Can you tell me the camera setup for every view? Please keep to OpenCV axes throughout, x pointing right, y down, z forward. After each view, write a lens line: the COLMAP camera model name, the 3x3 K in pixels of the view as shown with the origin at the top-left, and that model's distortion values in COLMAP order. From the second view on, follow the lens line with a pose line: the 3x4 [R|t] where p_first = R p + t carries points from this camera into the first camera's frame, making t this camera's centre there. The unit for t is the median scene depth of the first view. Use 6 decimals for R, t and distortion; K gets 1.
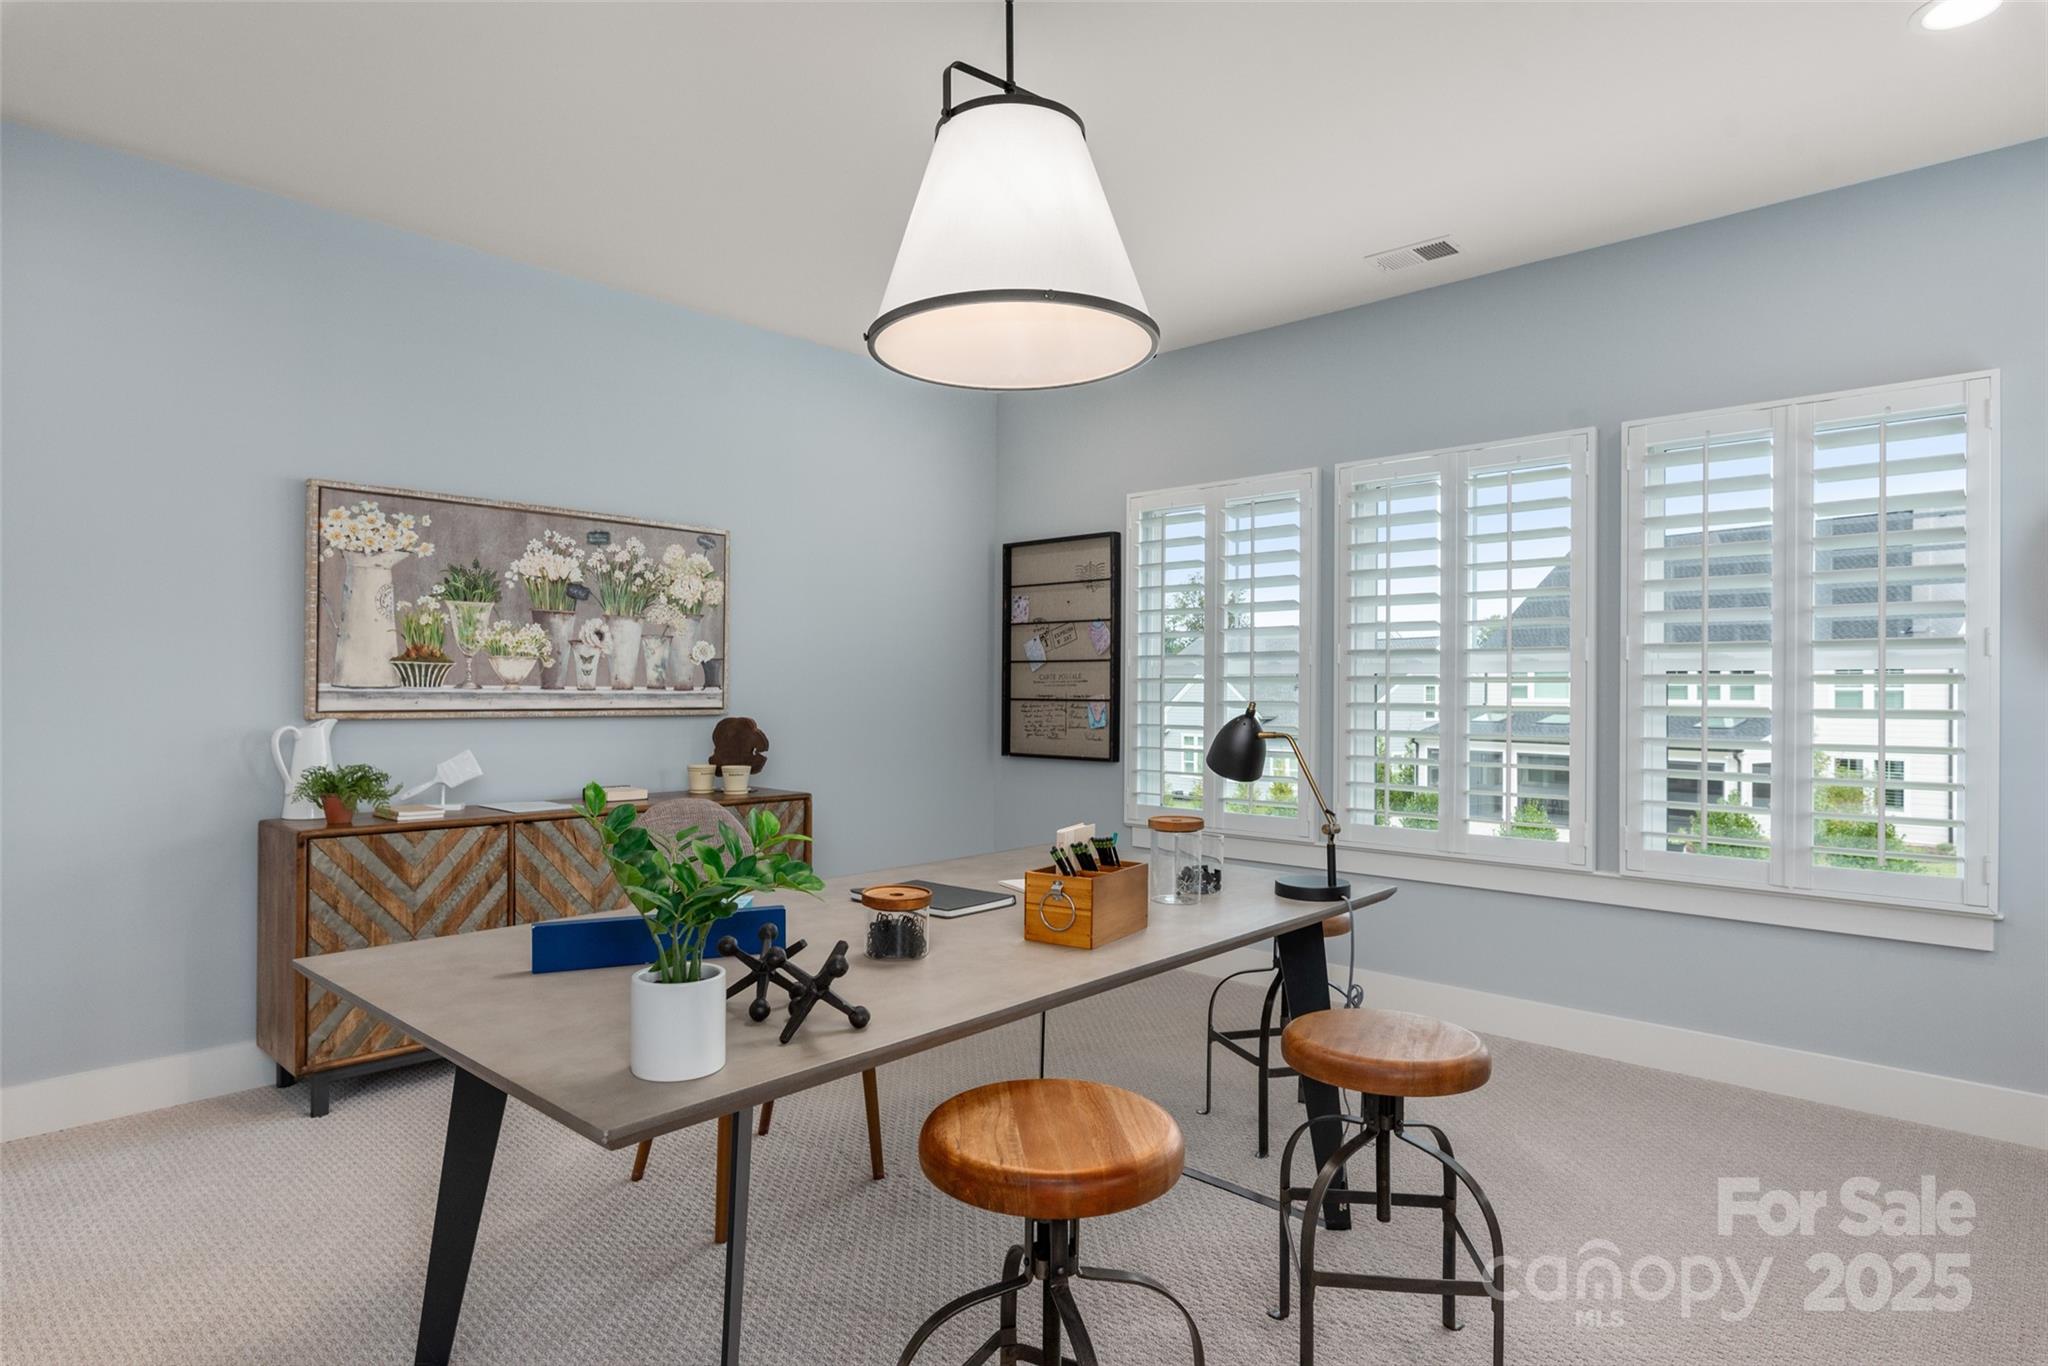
lens RADIAL K [[1112.2, 0, 1025.8], [0, 1112.2, 689.8], [0, 0, 1]] dist [0.002707, 0.000911]
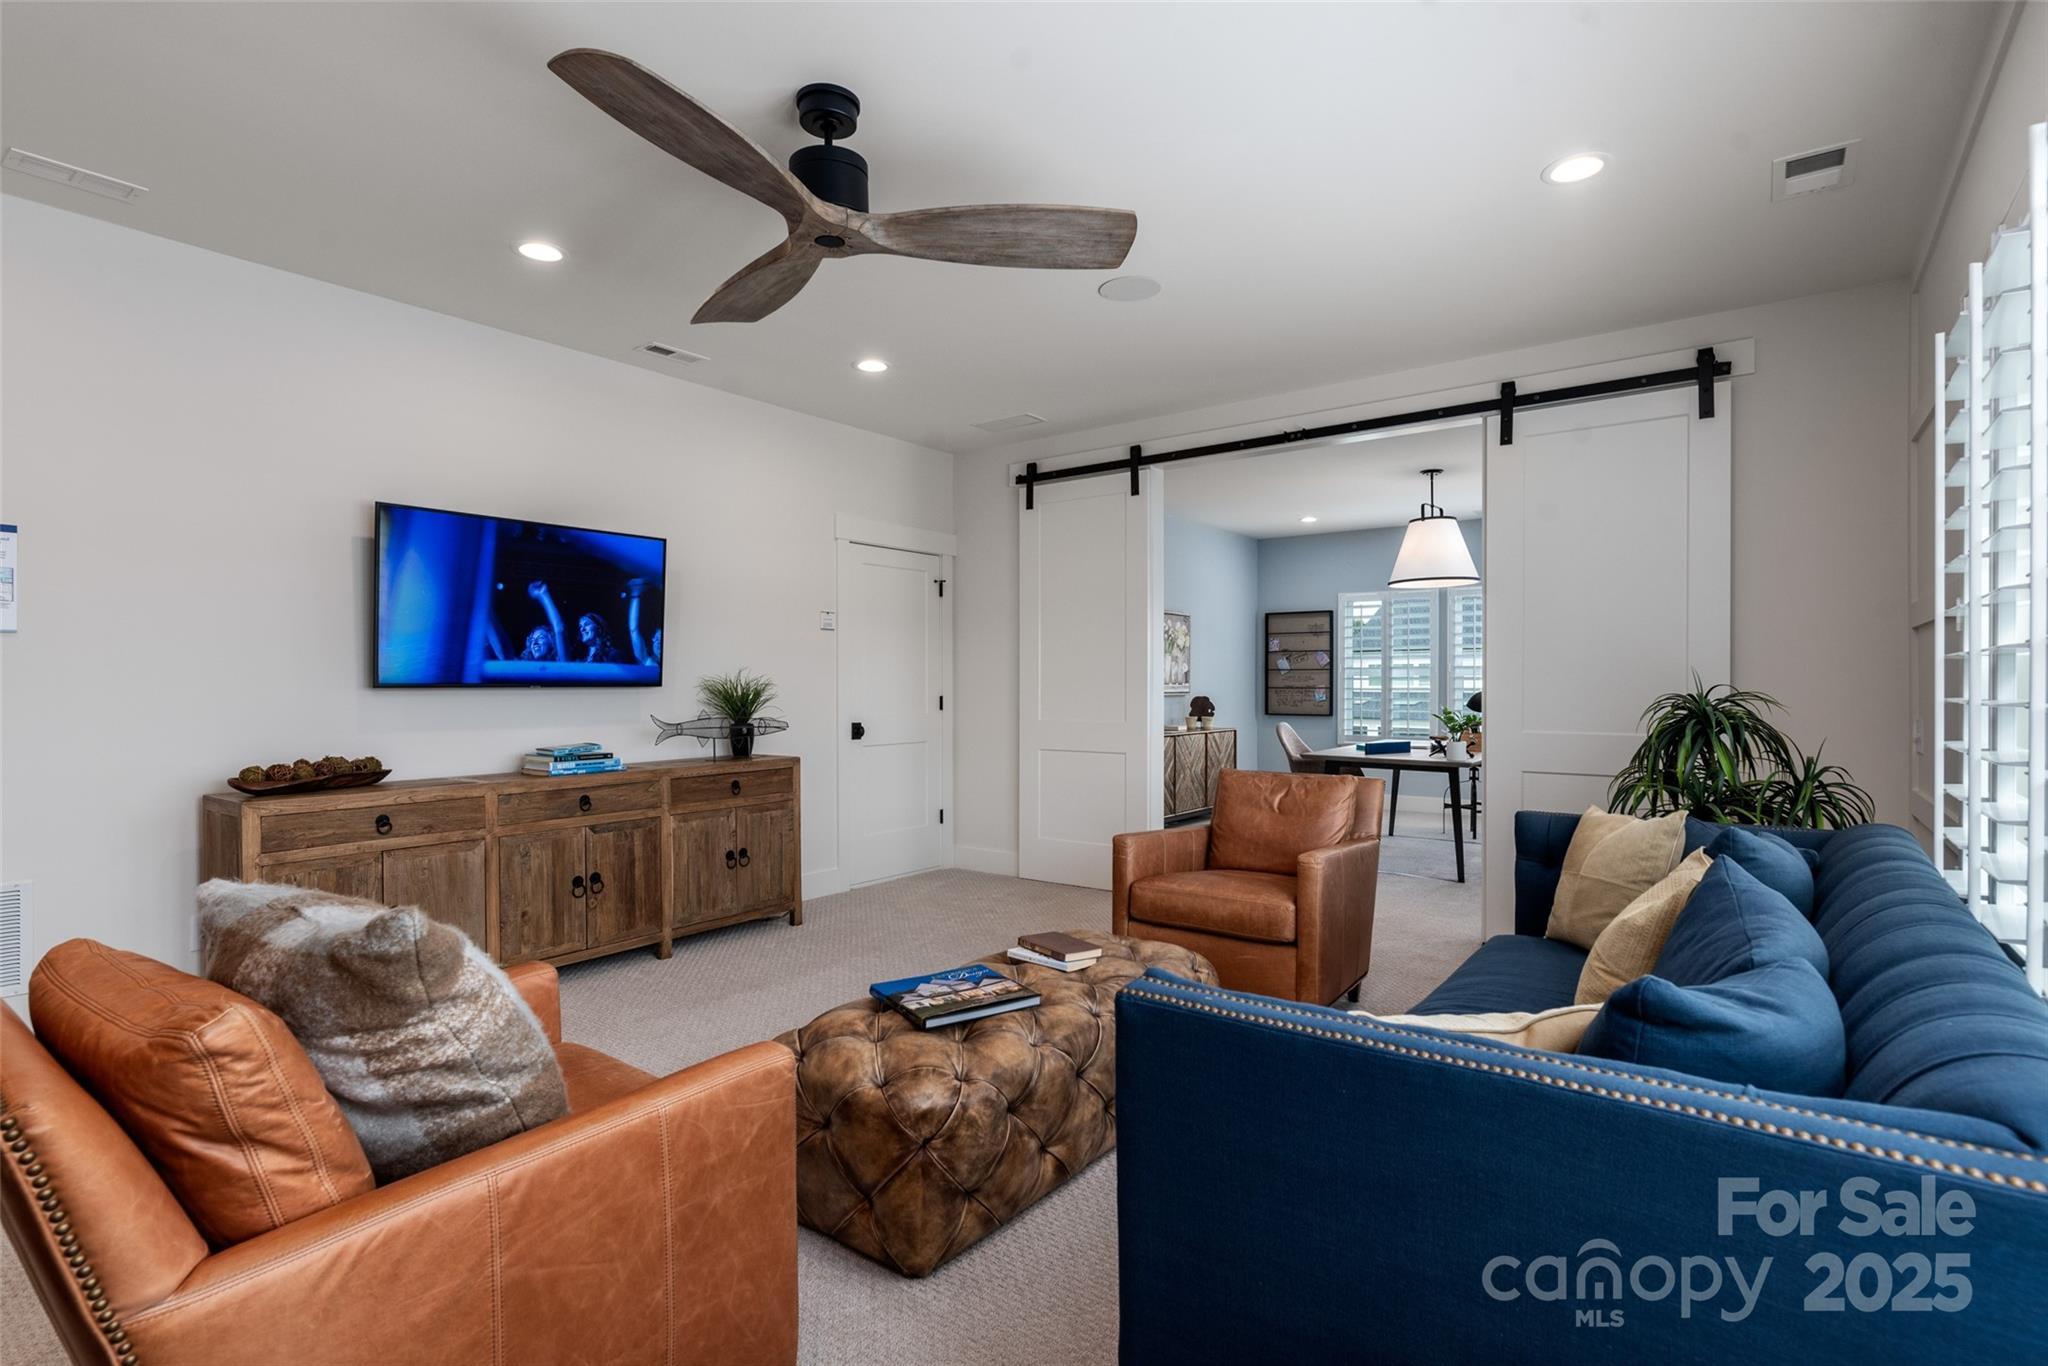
lens RADIAL K [[968.7, 0, 1010.4], [0, 968.7, 692.7], [0, 0, 1]] dist [-0.006702, -0.000536]
pose [[0.993073, -0.007986, 0.117225, -0.759291], [0.006542, 0.999898, 0.012691, -0.009603], [-0.117315, -0.011836, 0.993024, -0.799788]]
